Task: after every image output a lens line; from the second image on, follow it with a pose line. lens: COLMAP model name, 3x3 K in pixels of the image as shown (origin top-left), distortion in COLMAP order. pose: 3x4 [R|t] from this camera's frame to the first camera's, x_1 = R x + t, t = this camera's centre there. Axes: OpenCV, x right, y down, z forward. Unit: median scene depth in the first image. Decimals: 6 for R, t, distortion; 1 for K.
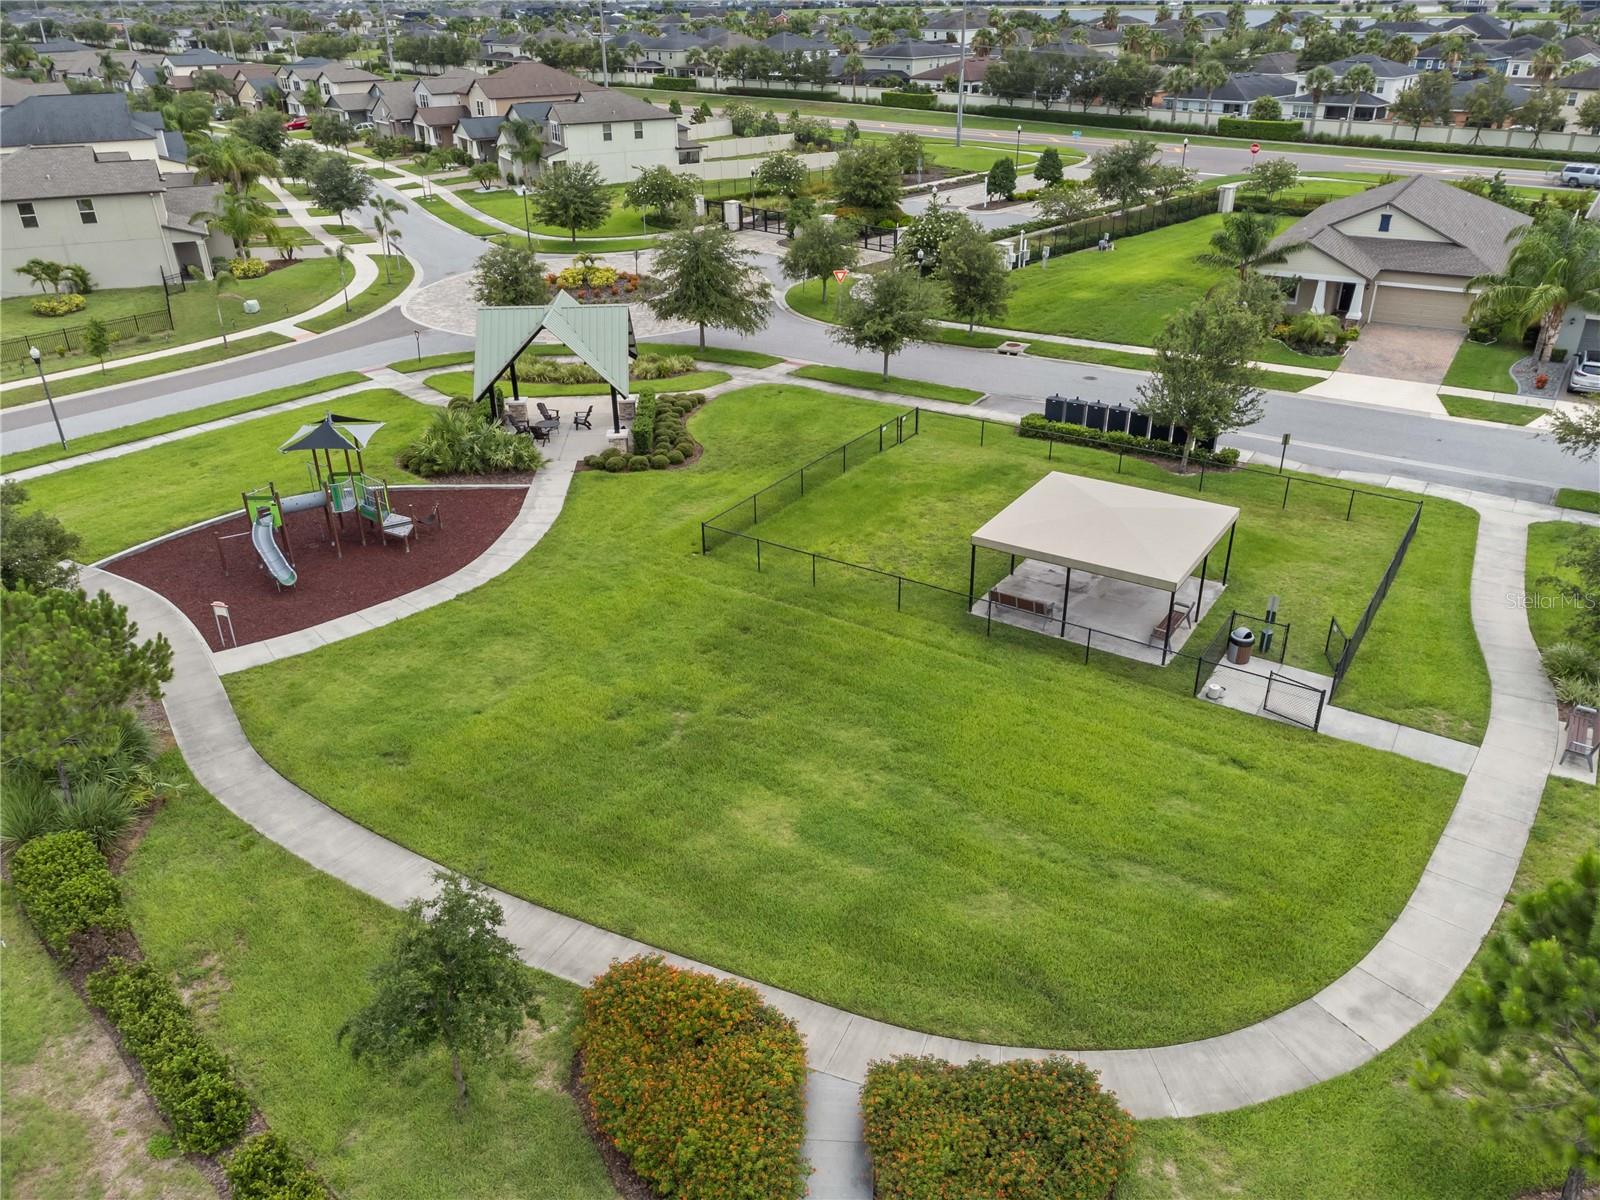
lens RADIAL K [[1178.4, 0, 800.0], [0, 1178.4, 600.0], [0, 0, 1]] dist [0.002528, 0.000274]
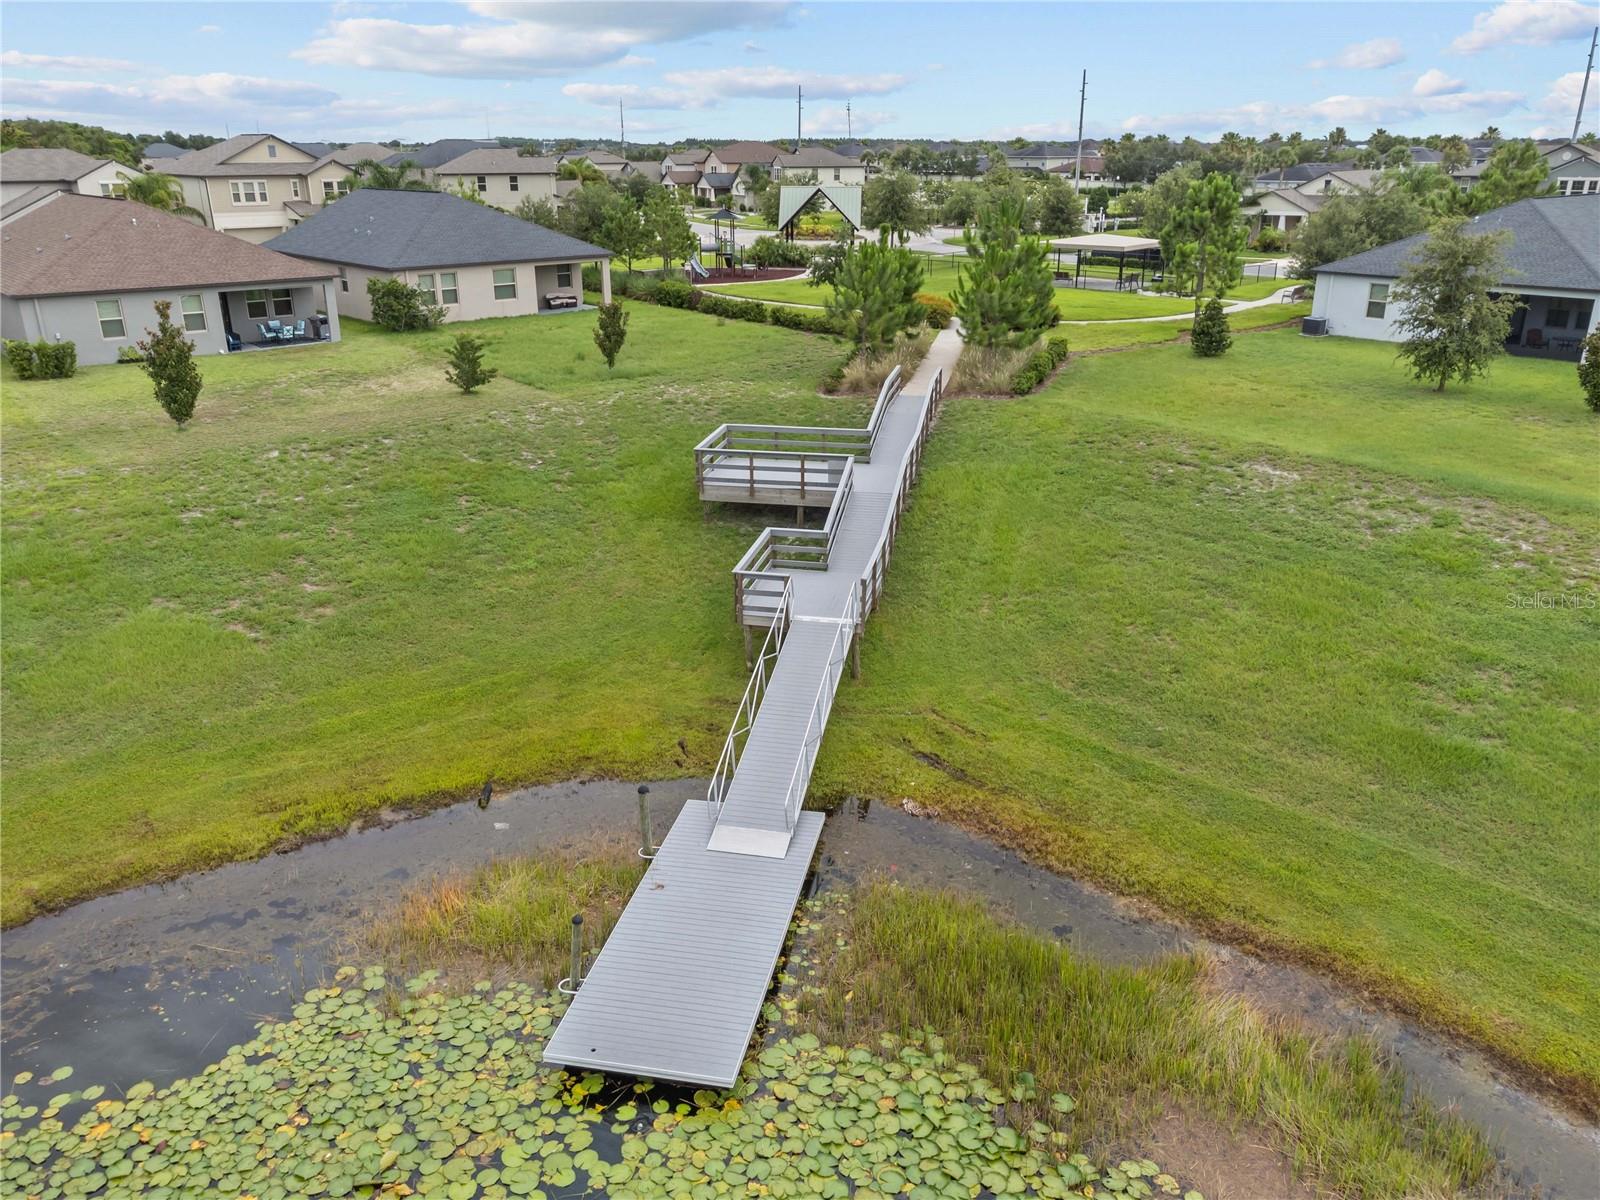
lens RADIAL K [[1178.4, 0, 800.0], [0, 1178.4, 600.0], [0, 0, 1]] dist [0.002528, 0.000274]
pose [[0.992809, 0.047152, -0.110028, -0.006492], [-0.058871, 0.992642, -0.105813, 0.552412], [0.104229, 0.111530, 0.988280, -0.713486]]
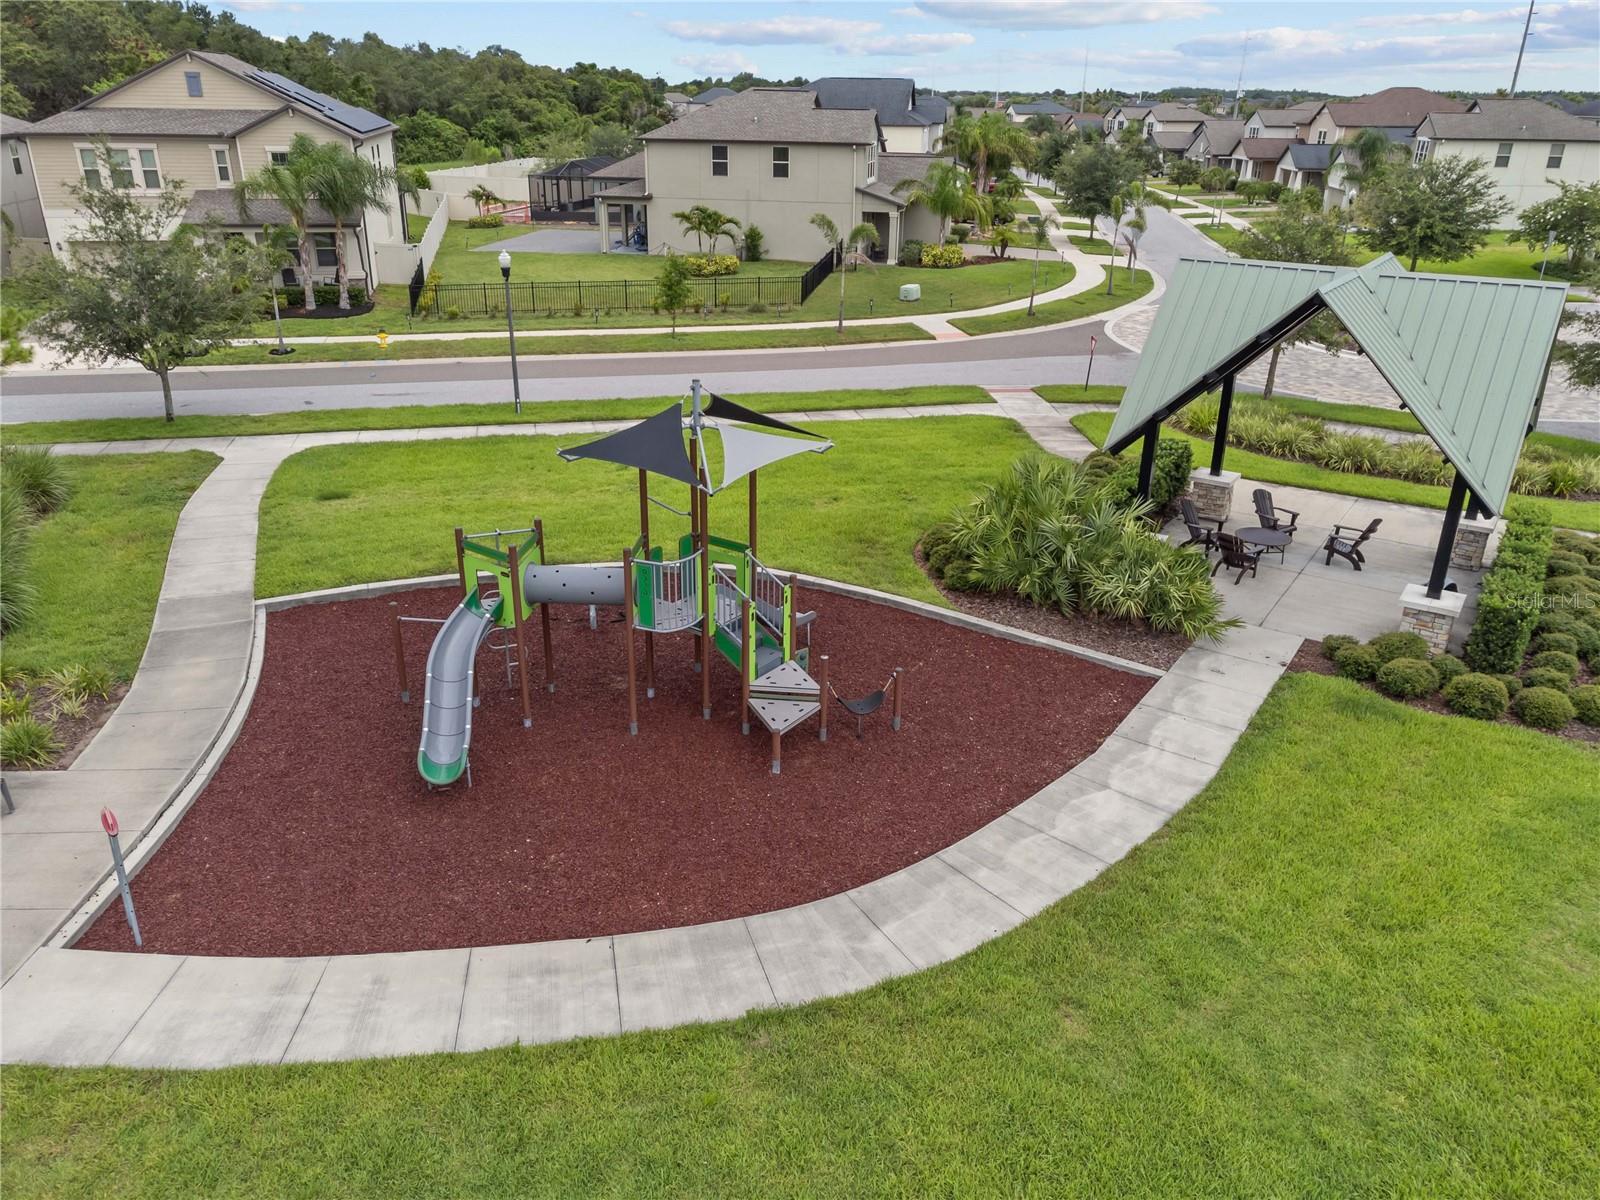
lens RADIAL K [[1164.9, 0, 798.8], [0, 1164.9, 624.2], [0, 0, 1]] dist [-0.005922, 0.033508]
pose [[0.797118, 0.263998, -0.543054, -0.102674], [-0.292158, 0.955701, 0.035758, -0.079709], [0.528438, 0.130154, 0.838936, 0.524879]]
